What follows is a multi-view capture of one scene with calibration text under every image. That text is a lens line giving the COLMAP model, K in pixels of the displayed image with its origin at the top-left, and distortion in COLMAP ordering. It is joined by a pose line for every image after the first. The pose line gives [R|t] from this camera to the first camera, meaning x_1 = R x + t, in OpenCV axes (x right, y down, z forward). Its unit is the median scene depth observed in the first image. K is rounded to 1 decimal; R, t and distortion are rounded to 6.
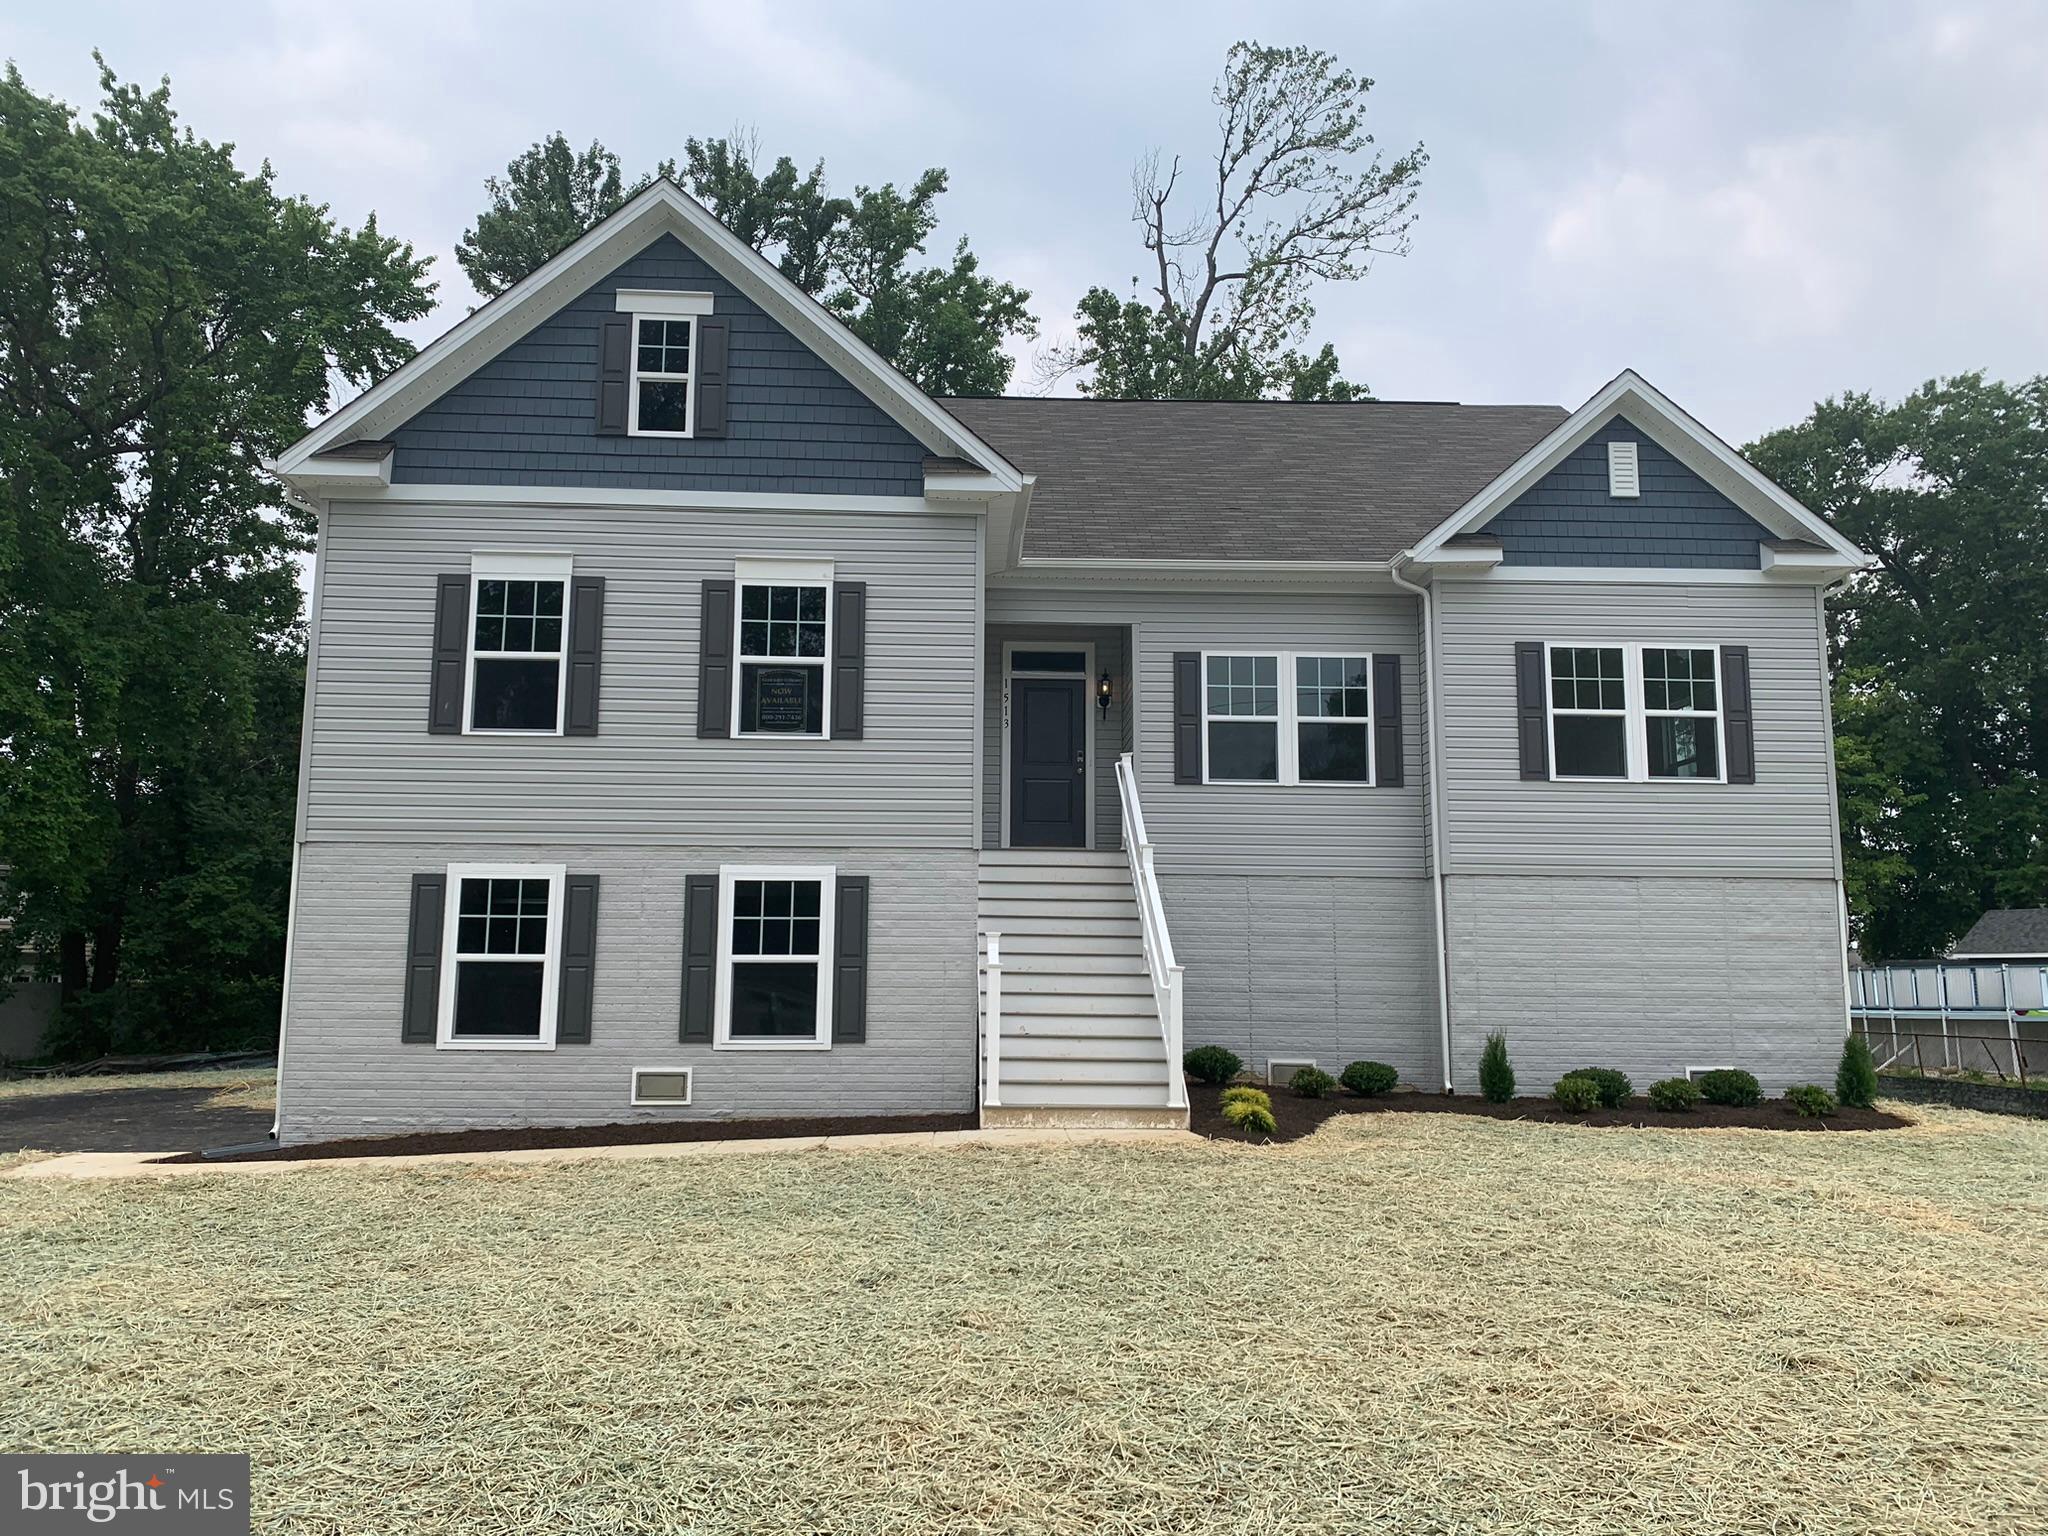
lens RADIAL K [[1548.0, 0, 988.9], [0, 1548.0, 763.5], [0, 0, 1]] dist [0.133250, -0.378081]
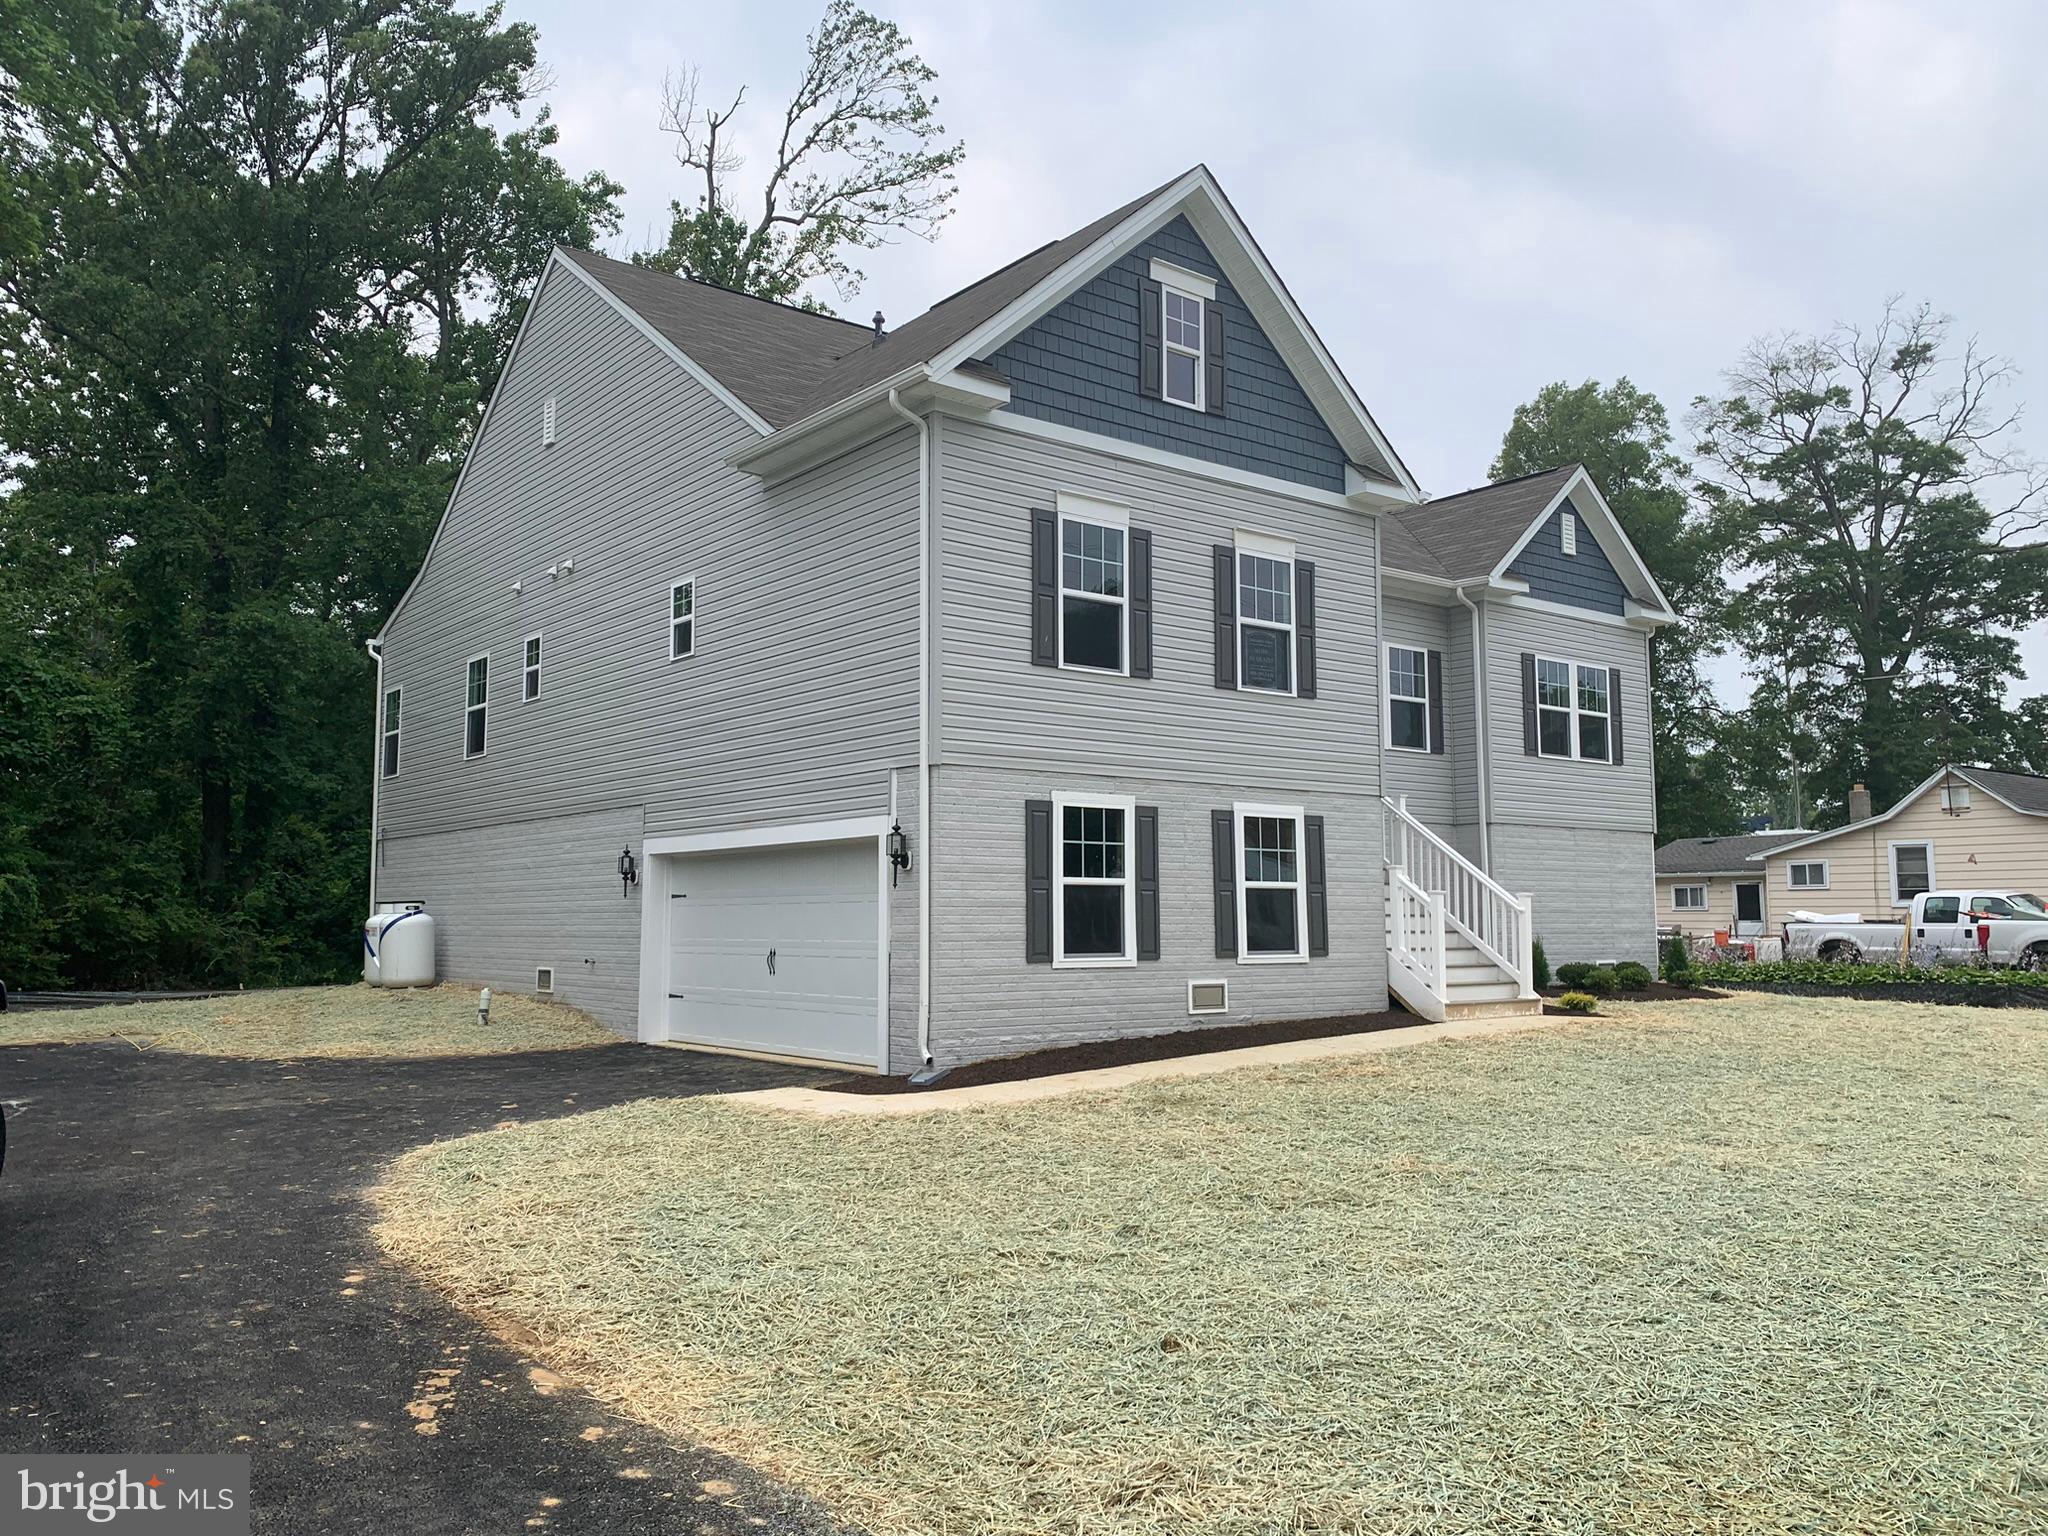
lens RADIAL K [[1548.0, 0, 988.9], [0, 1548.0, 763.5], [0, 0, 1]] dist [0.133250, -0.378081]
pose [[0.816676, 0.048183, 0.575082, -0.921557], [-0.078238, 0.996552, 0.027611, 0.019023], [-0.571769, -0.067543, 0.817630, 0.171252]]
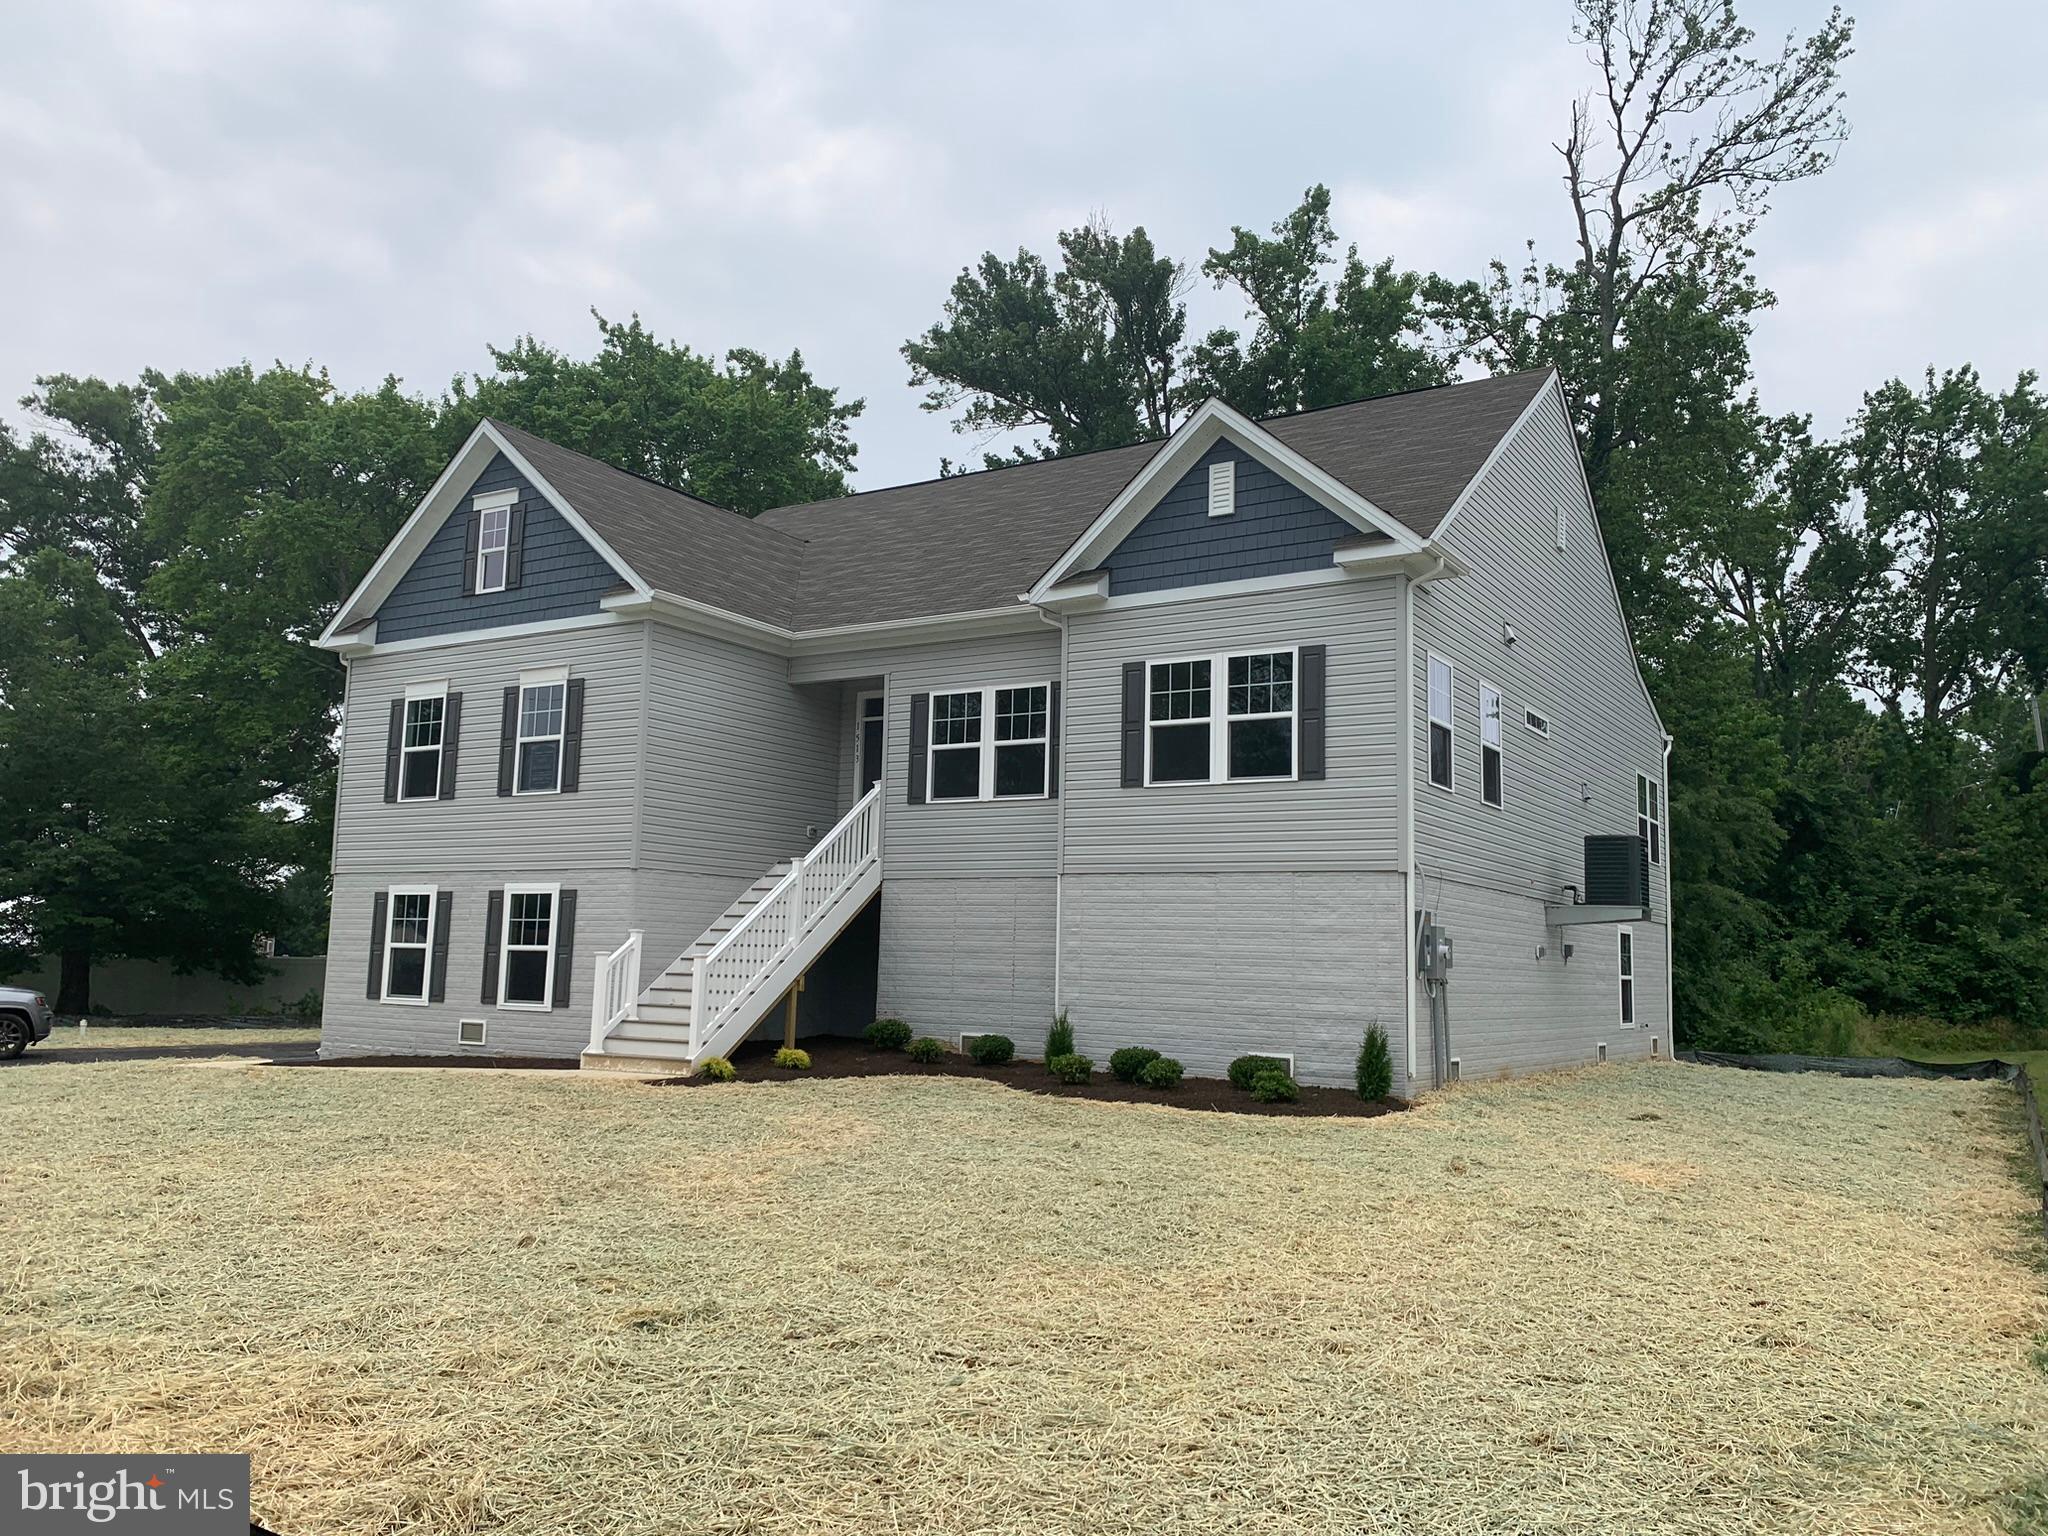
lens RADIAL K [[1518.1, 0, 1051.9], [0, 1518.1, 746.9], [0, 0, 1]] dist [0.011230, 0.001545]
pose [[0.838848, -0.064475, -0.540534, 0.988325], [0.068959, 0.997548, -0.011971, -0.009849], [0.539980, -0.027233, 0.841237, 0.074072]]
